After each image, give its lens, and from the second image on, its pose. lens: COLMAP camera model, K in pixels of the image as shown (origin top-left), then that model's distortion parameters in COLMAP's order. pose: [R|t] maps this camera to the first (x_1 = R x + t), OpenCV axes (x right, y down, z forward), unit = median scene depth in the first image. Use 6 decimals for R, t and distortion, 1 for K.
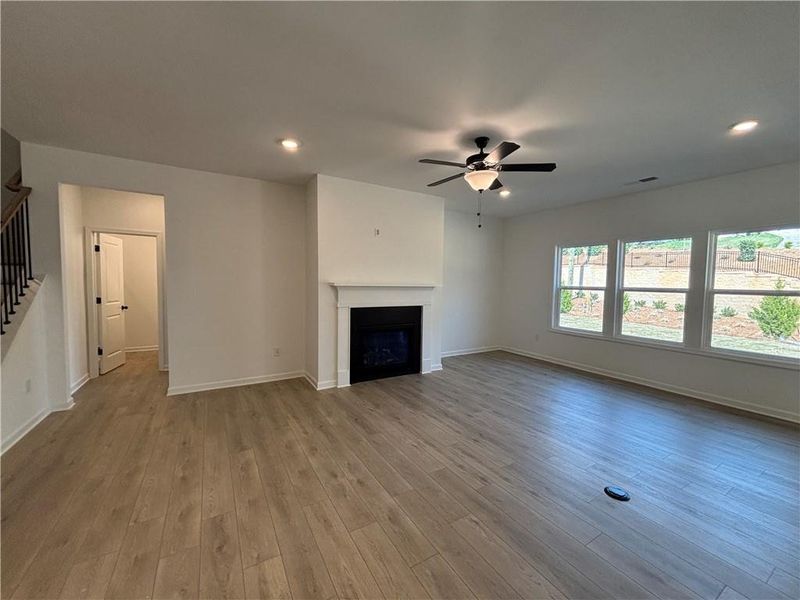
lens RADIAL K [[322.0, 0, 399.7], [0, 322.0, 298.7], [0, 0, 1]] dist [0.006354, -0.001084]
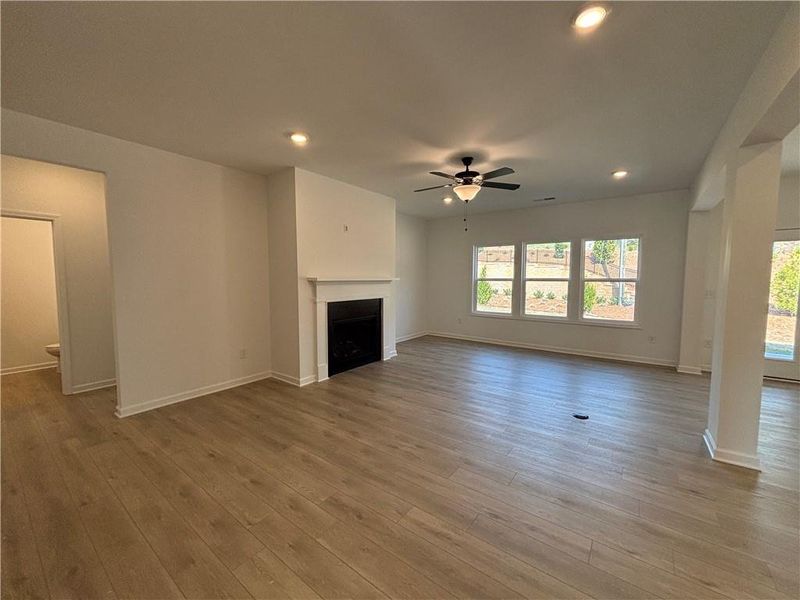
lens RADIAL K [[322.0, 0, 399.1], [0, 322.0, 298.1], [0, 0, 1]] dist [0.006354, -0.001084]
pose [[0.925236, -0.038996, 0.377382, -0.331773], [0.032540, 0.999195, 0.023471, -0.001587], [-0.377993, -0.009436, 0.925760, -0.030532]]
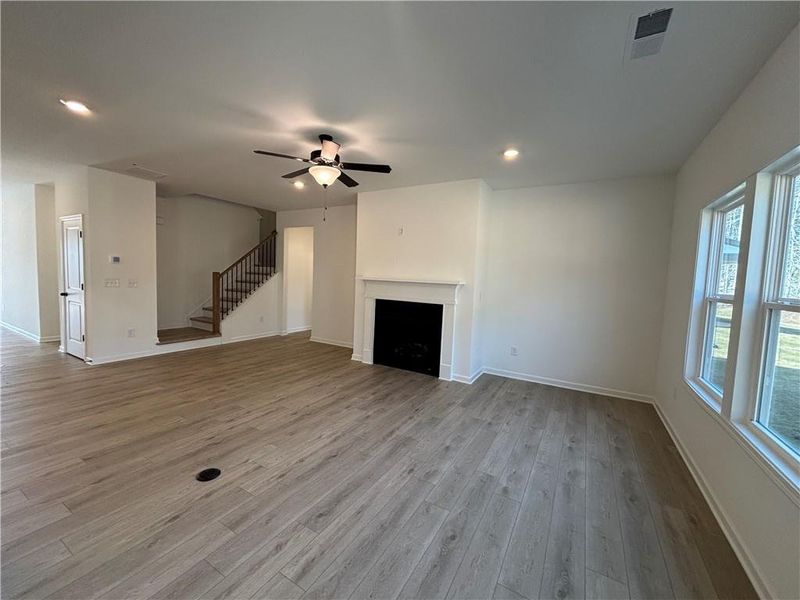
lens RADIAL K [[322.0, 0, 398.0], [0, 322.0, 296.8], [0, 0, 1]] dist [0.006354, -0.001084]
pose [[0.481111, 0.057616, -0.874764, 0.935723], [-0.081371, 0.996465, 0.020878, -0.009970], [0.872875, 0.061136, 0.484099, 0.513912]]
